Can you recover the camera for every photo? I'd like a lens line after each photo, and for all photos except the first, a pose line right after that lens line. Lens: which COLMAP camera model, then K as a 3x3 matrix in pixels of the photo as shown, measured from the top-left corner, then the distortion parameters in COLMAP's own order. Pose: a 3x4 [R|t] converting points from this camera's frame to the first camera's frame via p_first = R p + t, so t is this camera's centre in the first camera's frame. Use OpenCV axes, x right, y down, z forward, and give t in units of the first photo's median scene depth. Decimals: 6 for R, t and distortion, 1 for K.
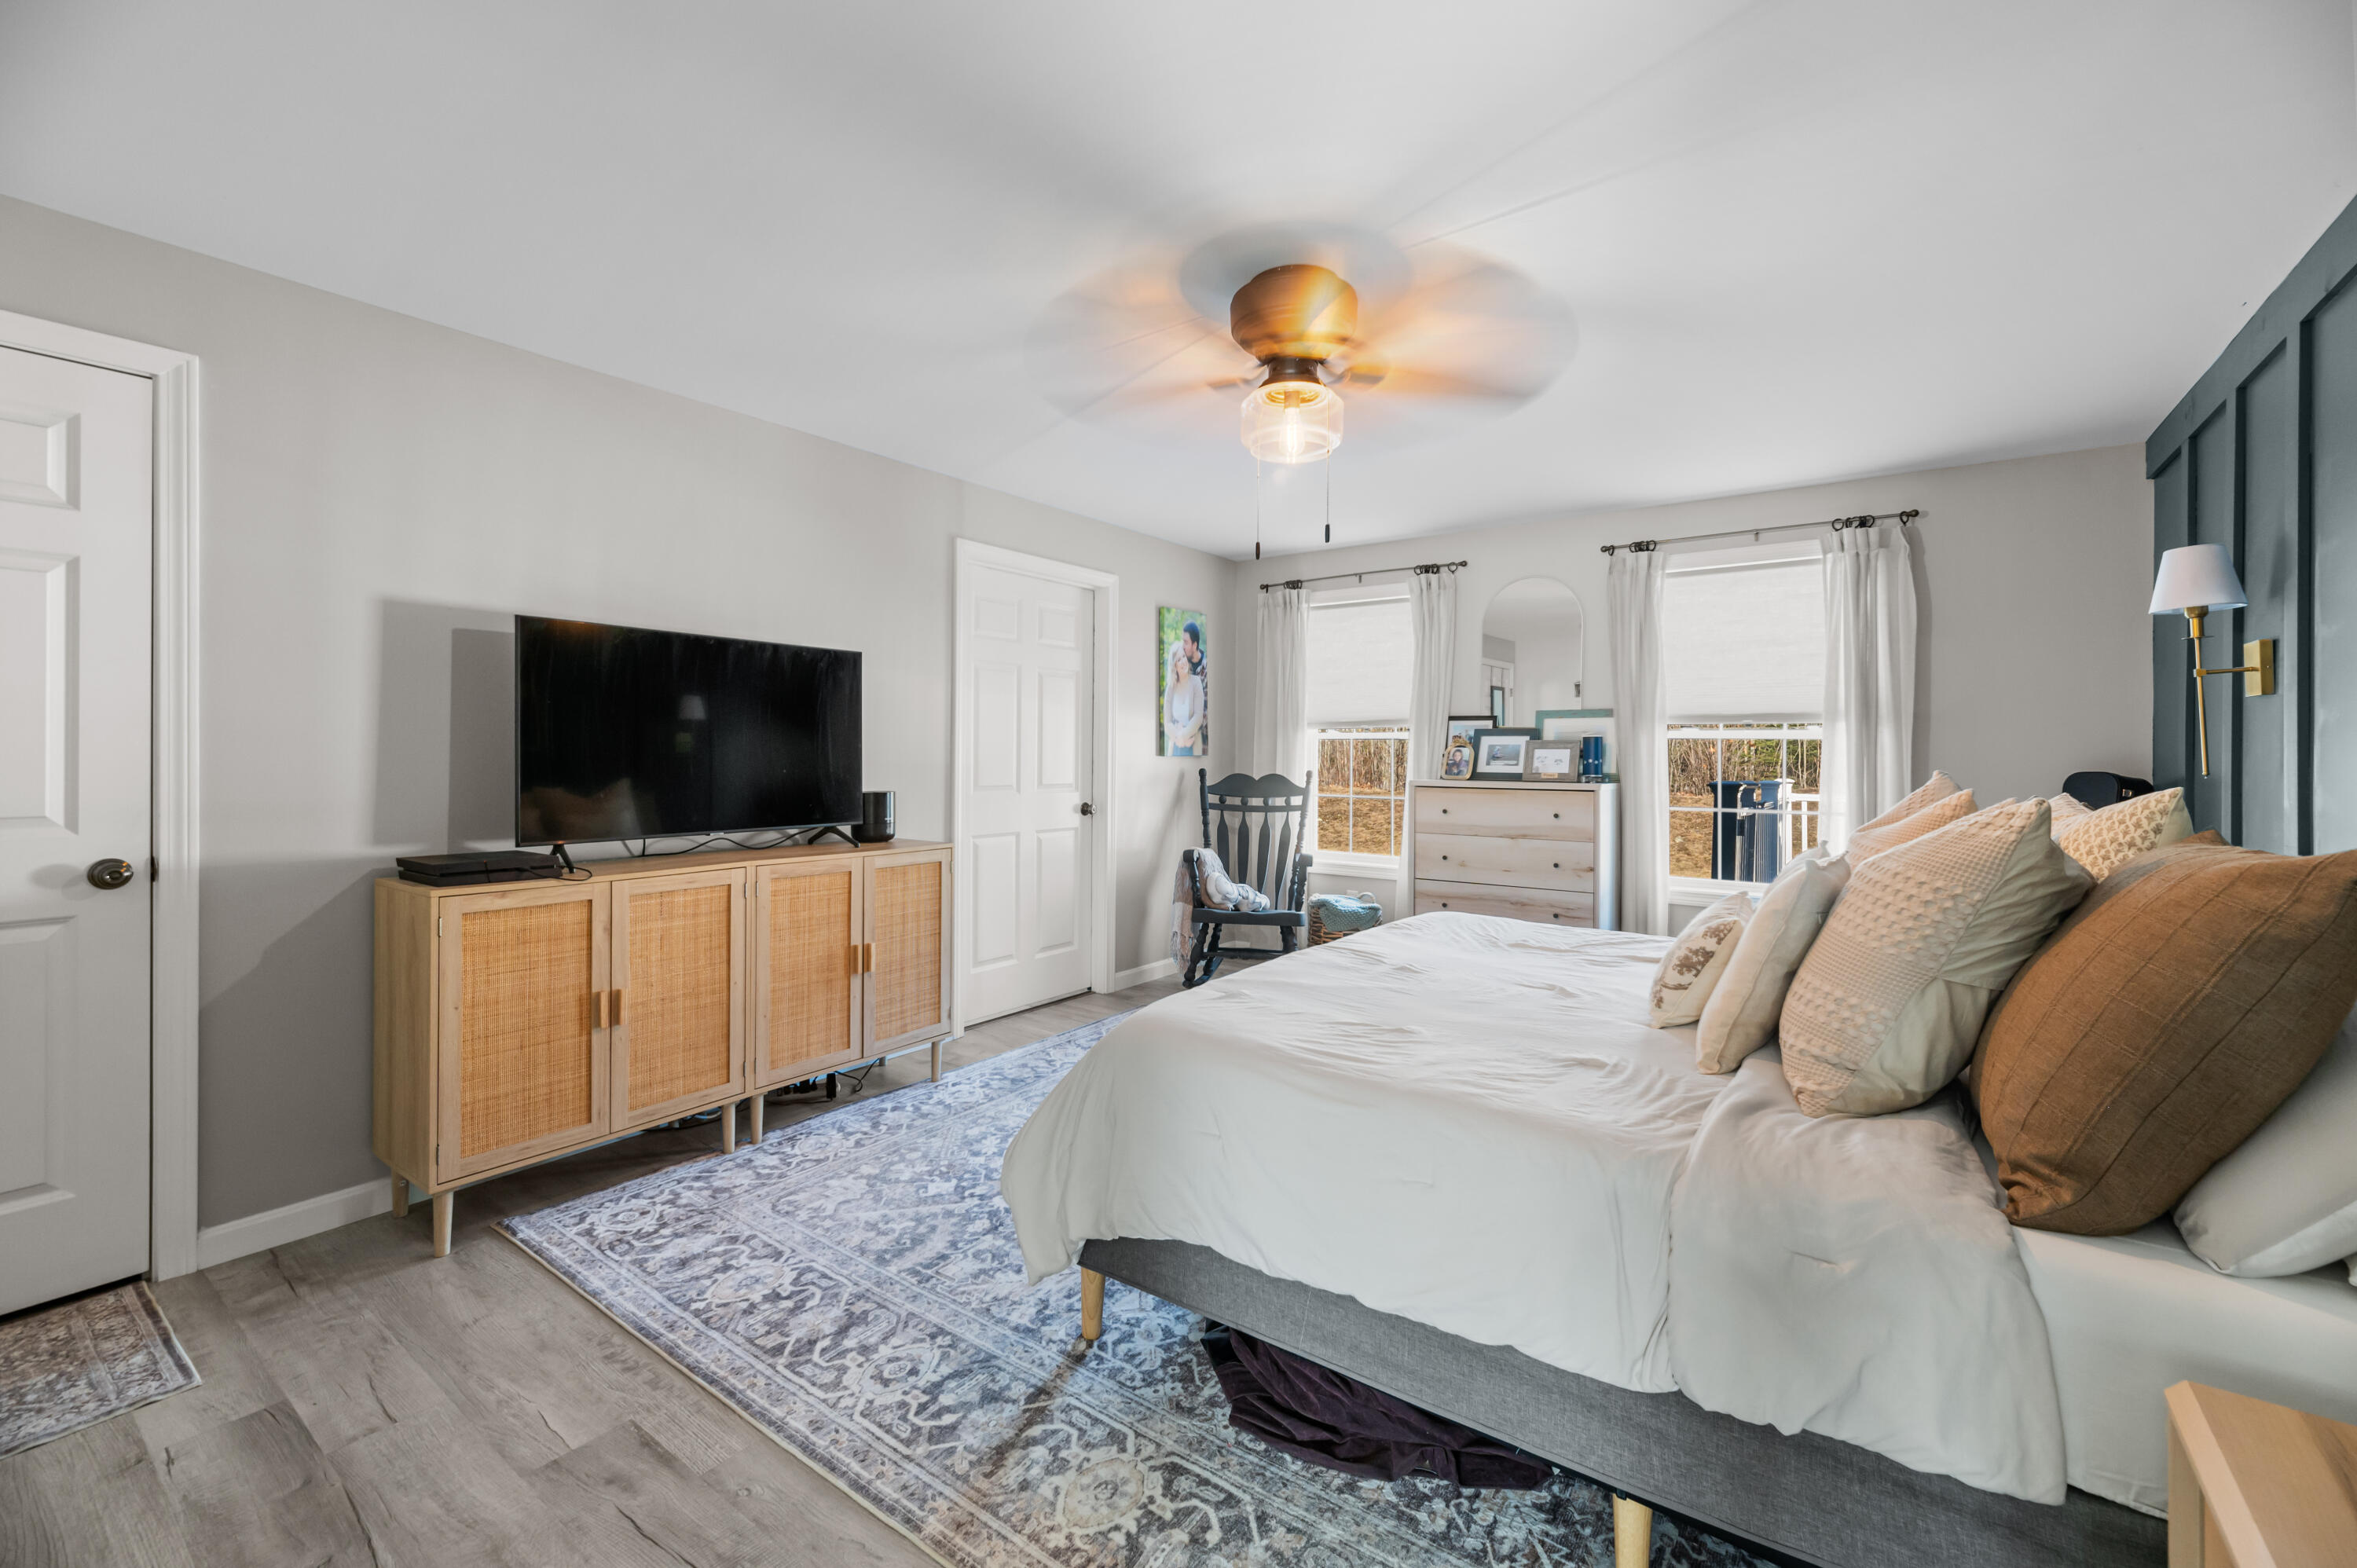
lens RADIAL K [[966.1, 0, 1185.7], [0, 966.1, 757.4], [0, 0, 1]] dist [-0.003780, -0.000149]
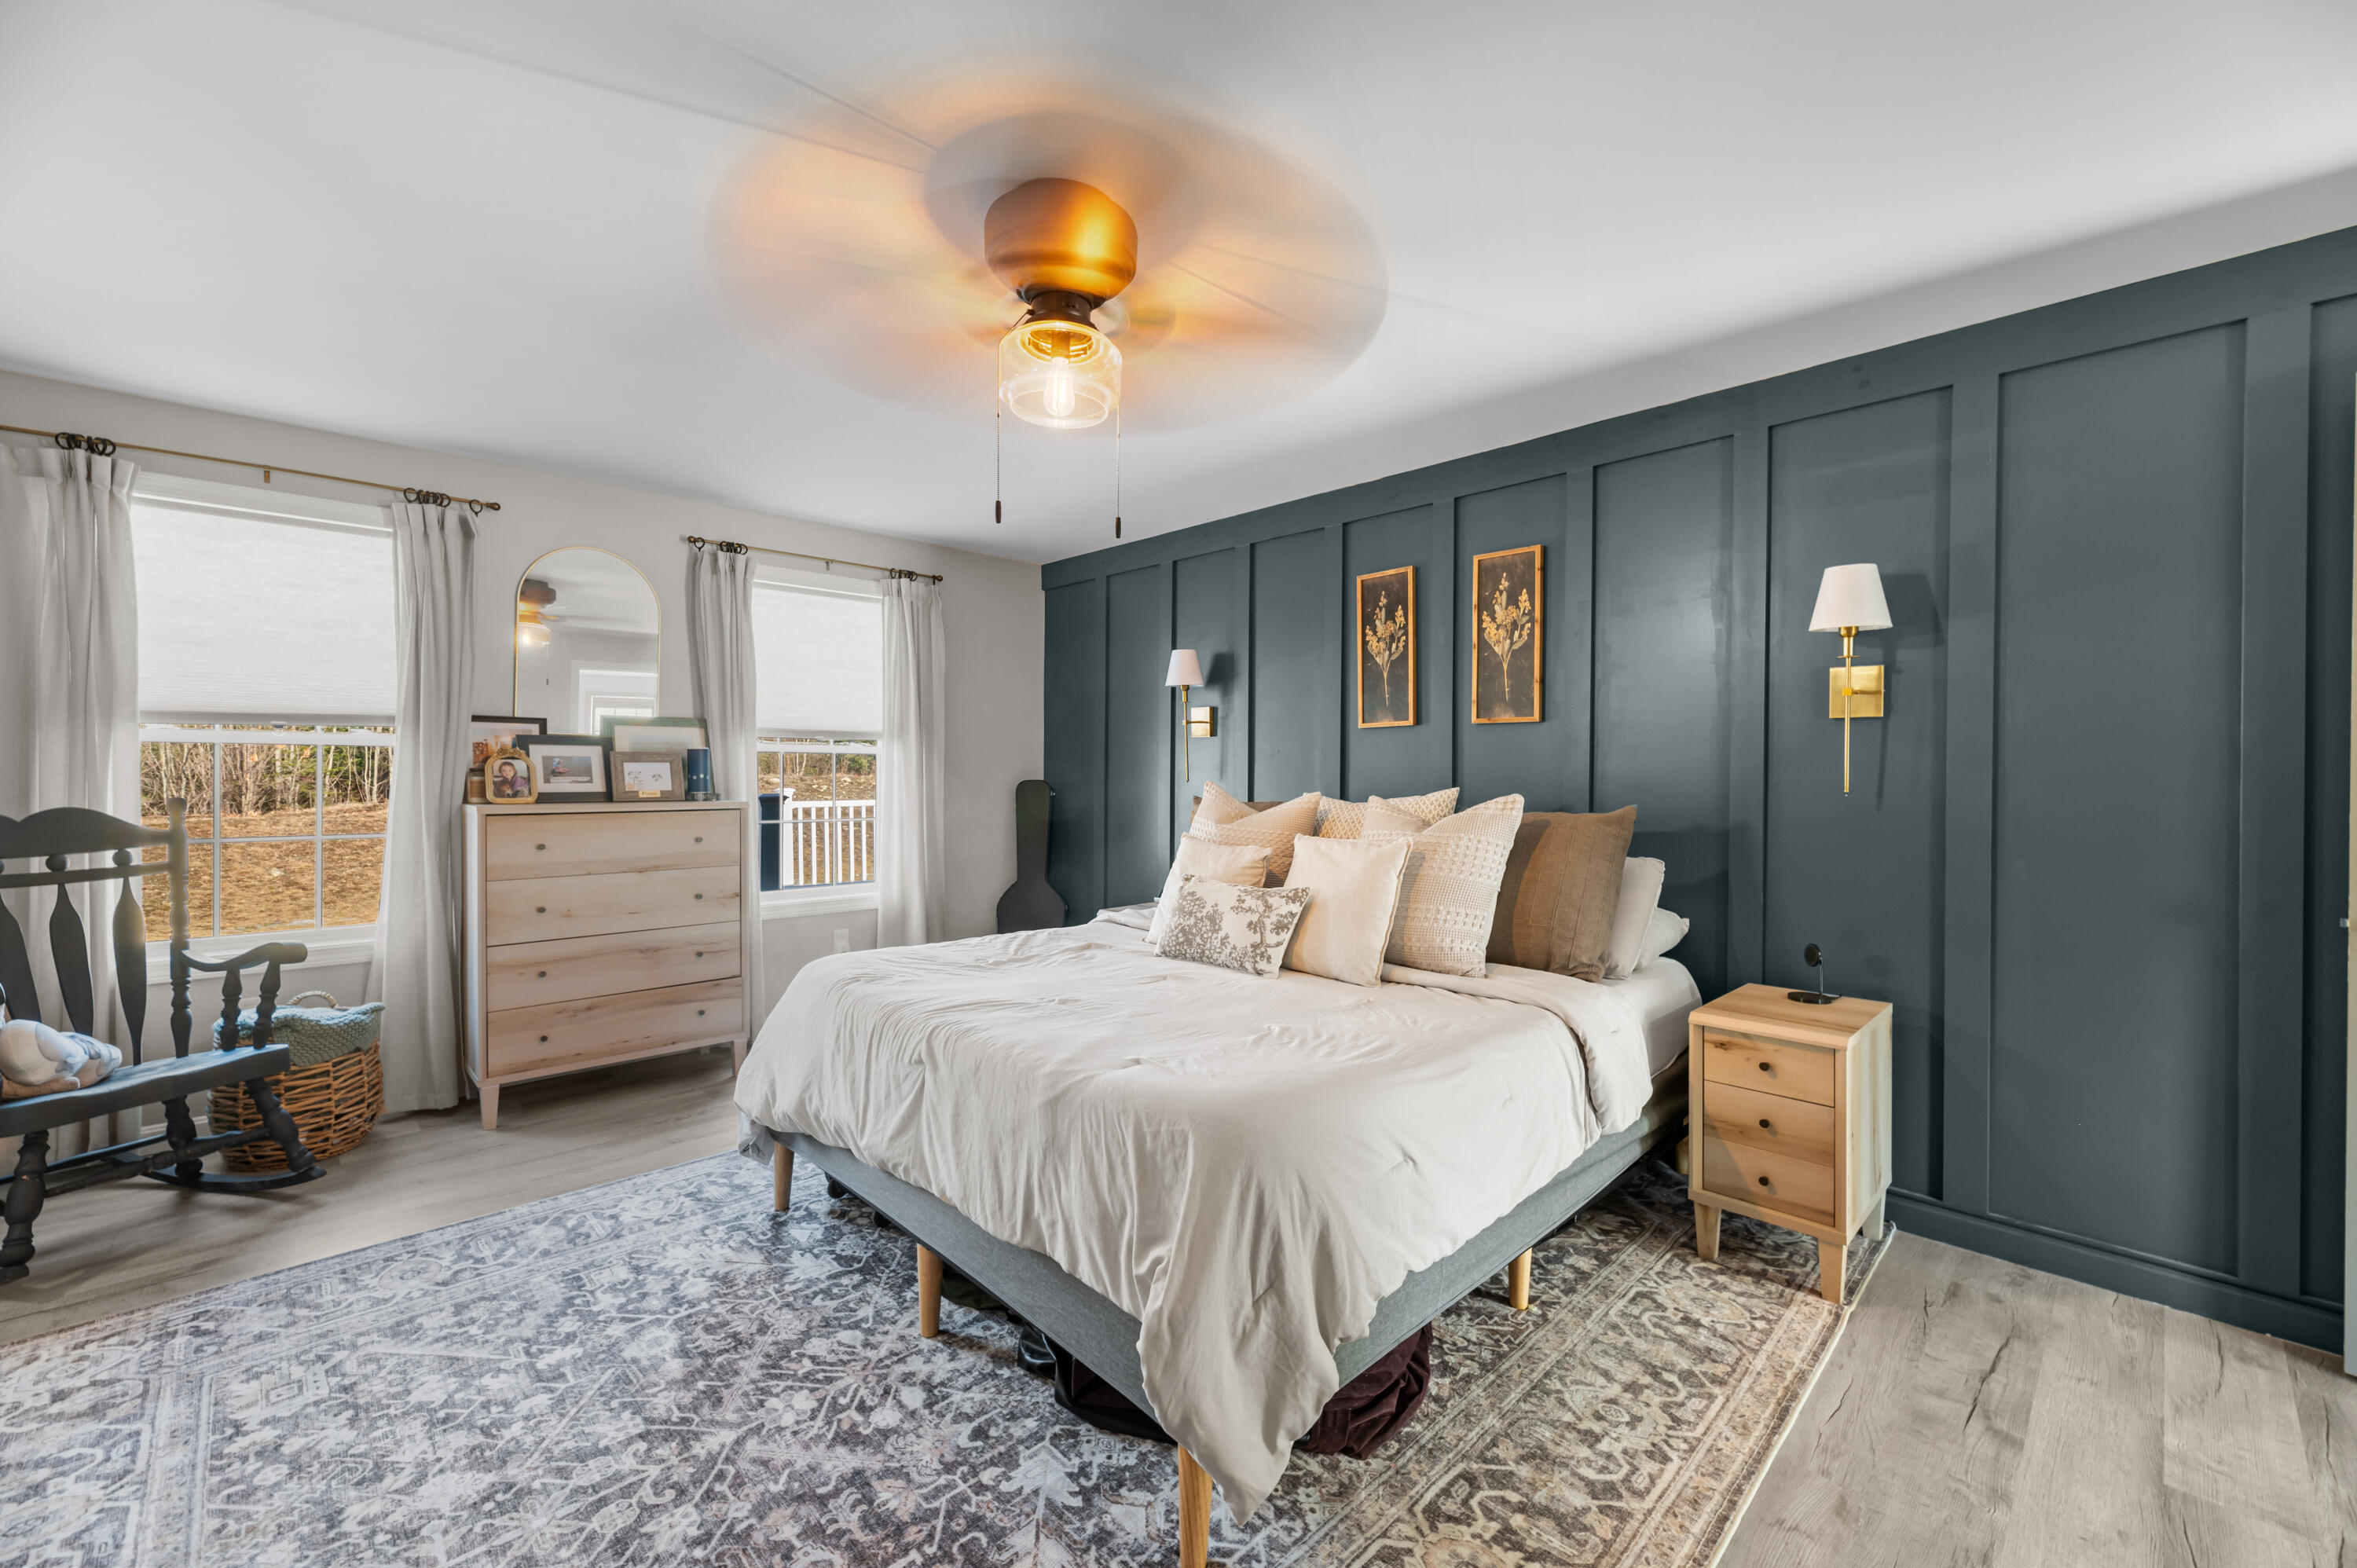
lens RADIAL K [[952.5, 0, 1178.5], [0, 952.5, 784.0], [0, 0, 1]] dist [0.001912, -0.000094]
pose [[0.171827, -0.021154, 0.984900, -0.773601], [-0.001058, 0.999765, 0.021658, -0.017636], [-0.985127, -0.004763, 0.171764, 0.847454]]
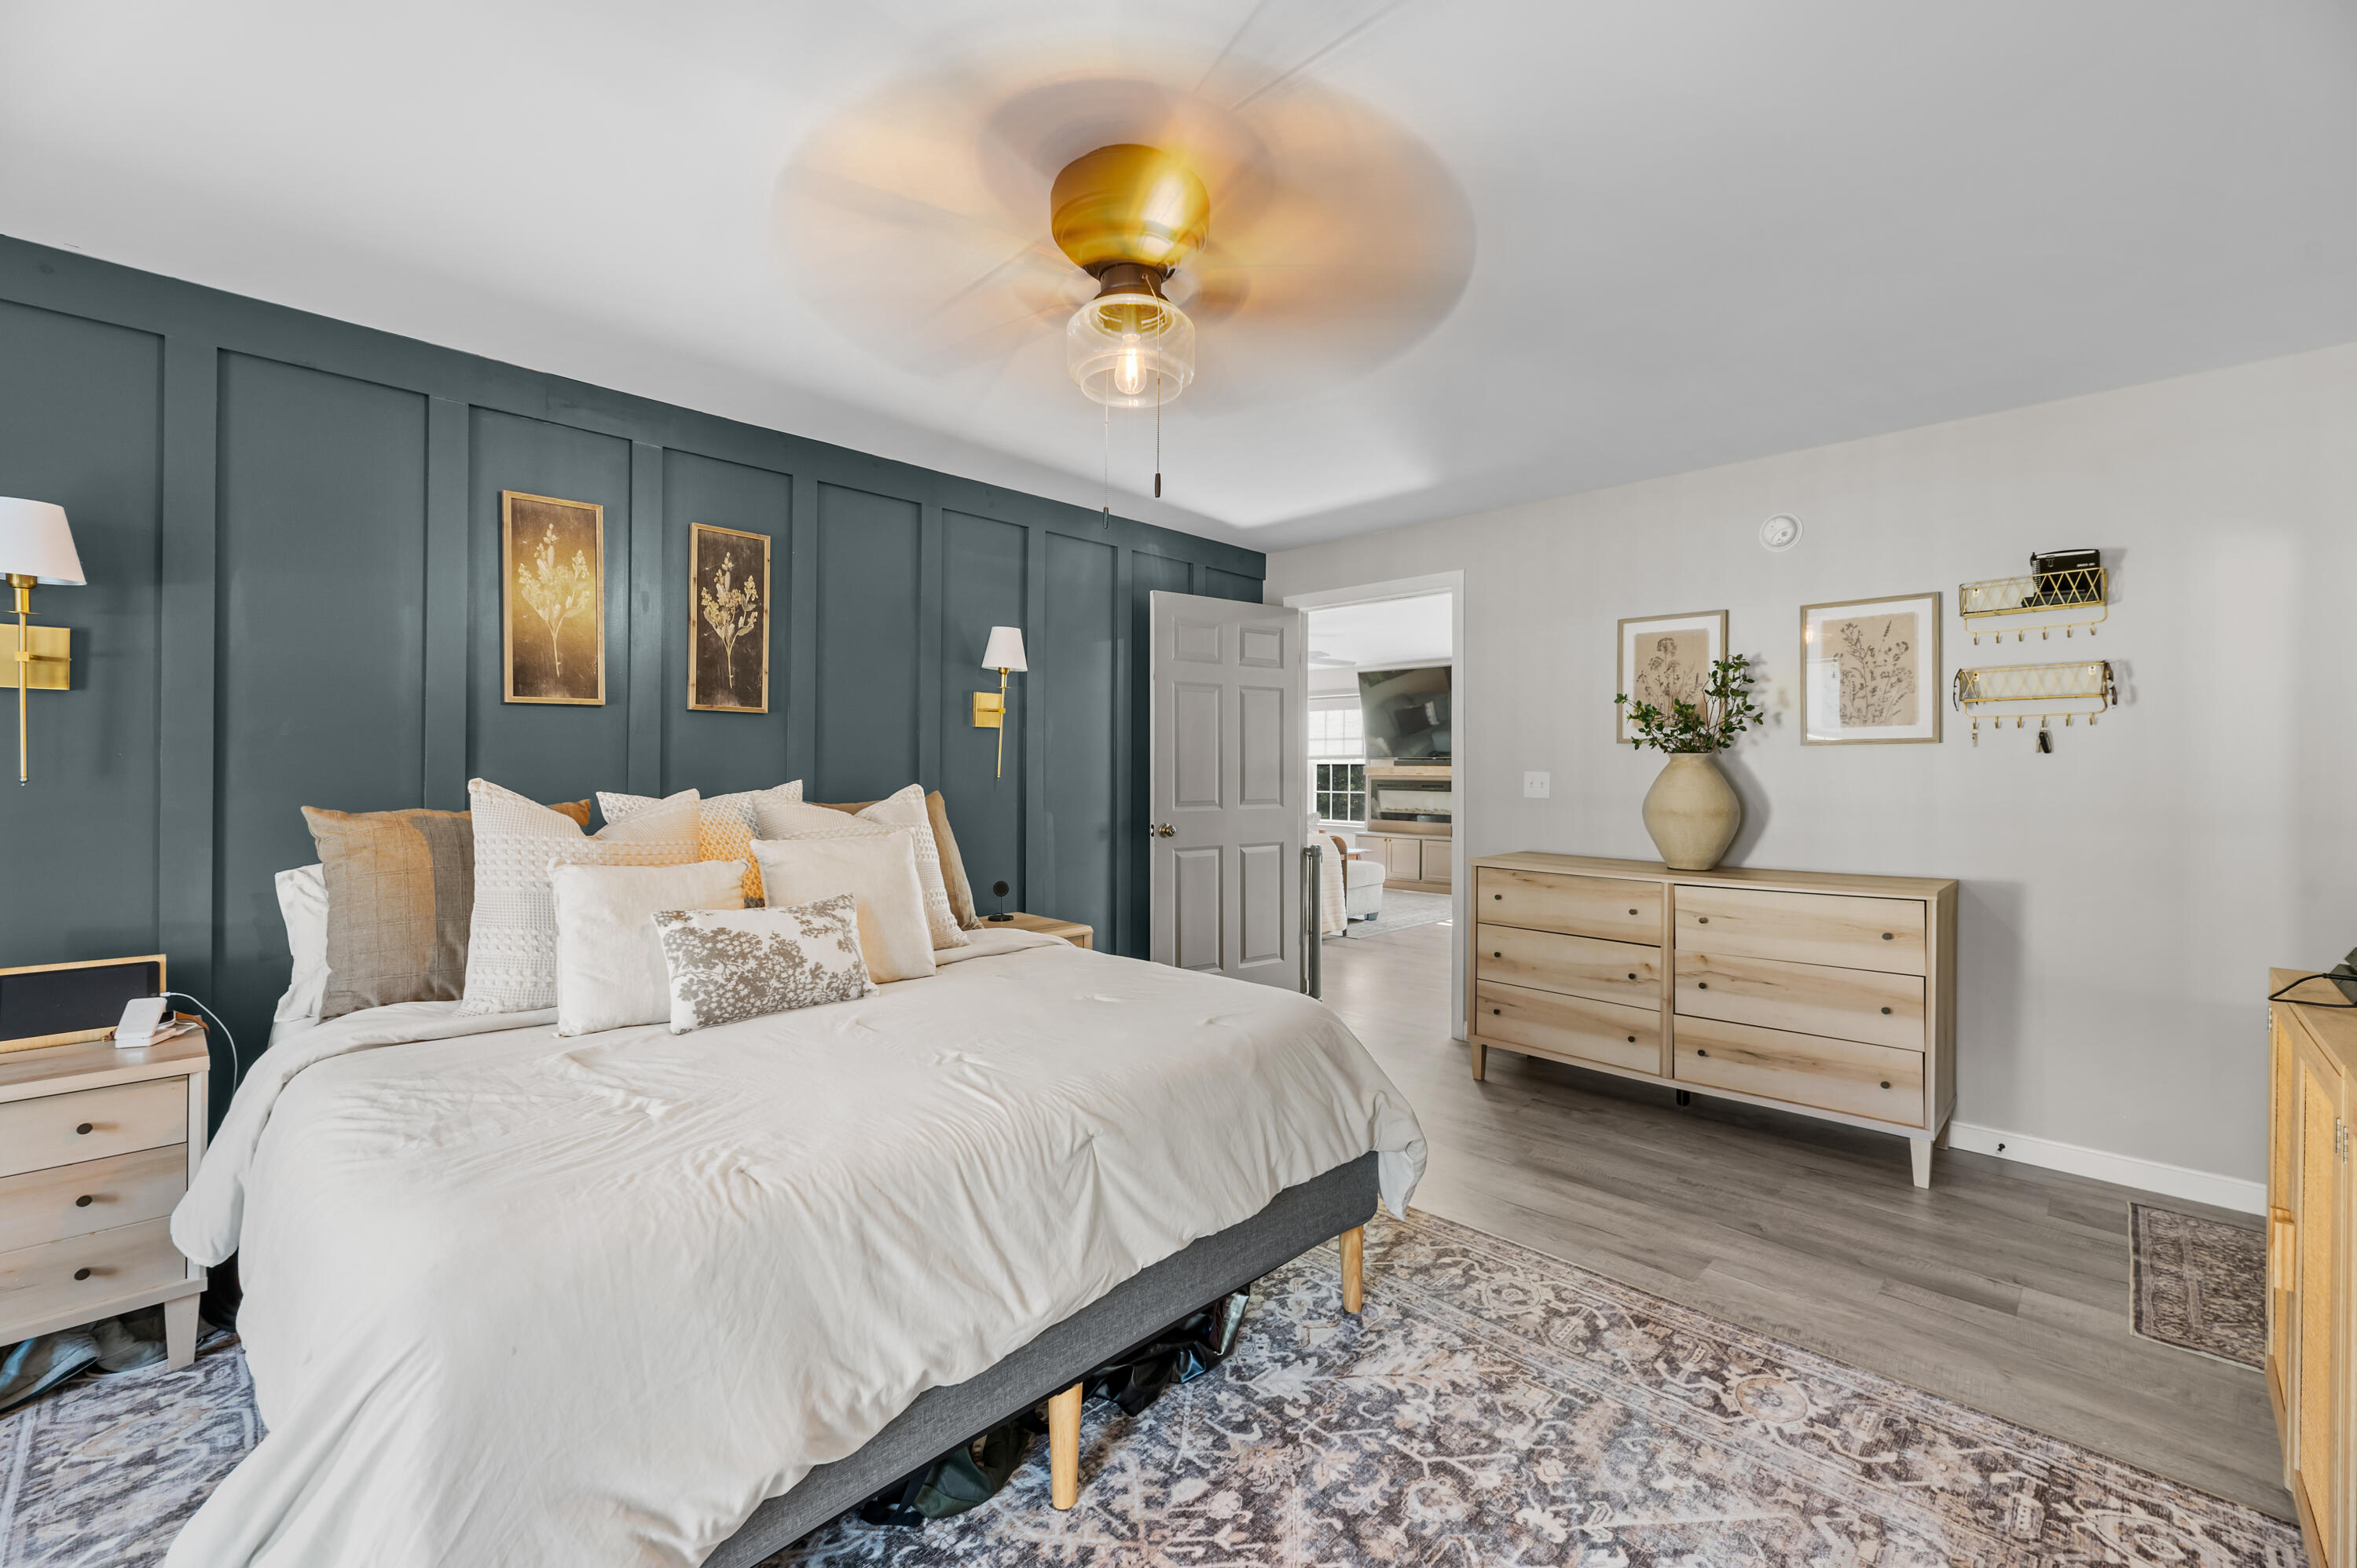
lens RADIAL K [[957.8, 0, 1223.1], [0, 957.8, 785.0], [0, 0, 1]] dist [-0.020834, -0.000136]
pose [[-0.992806, -0.013866, 0.118932, -0.069005], [-0.011742, 0.999759, 0.018537, -0.007301], [-0.119160, 0.017007, -0.992729, 1.973646]]
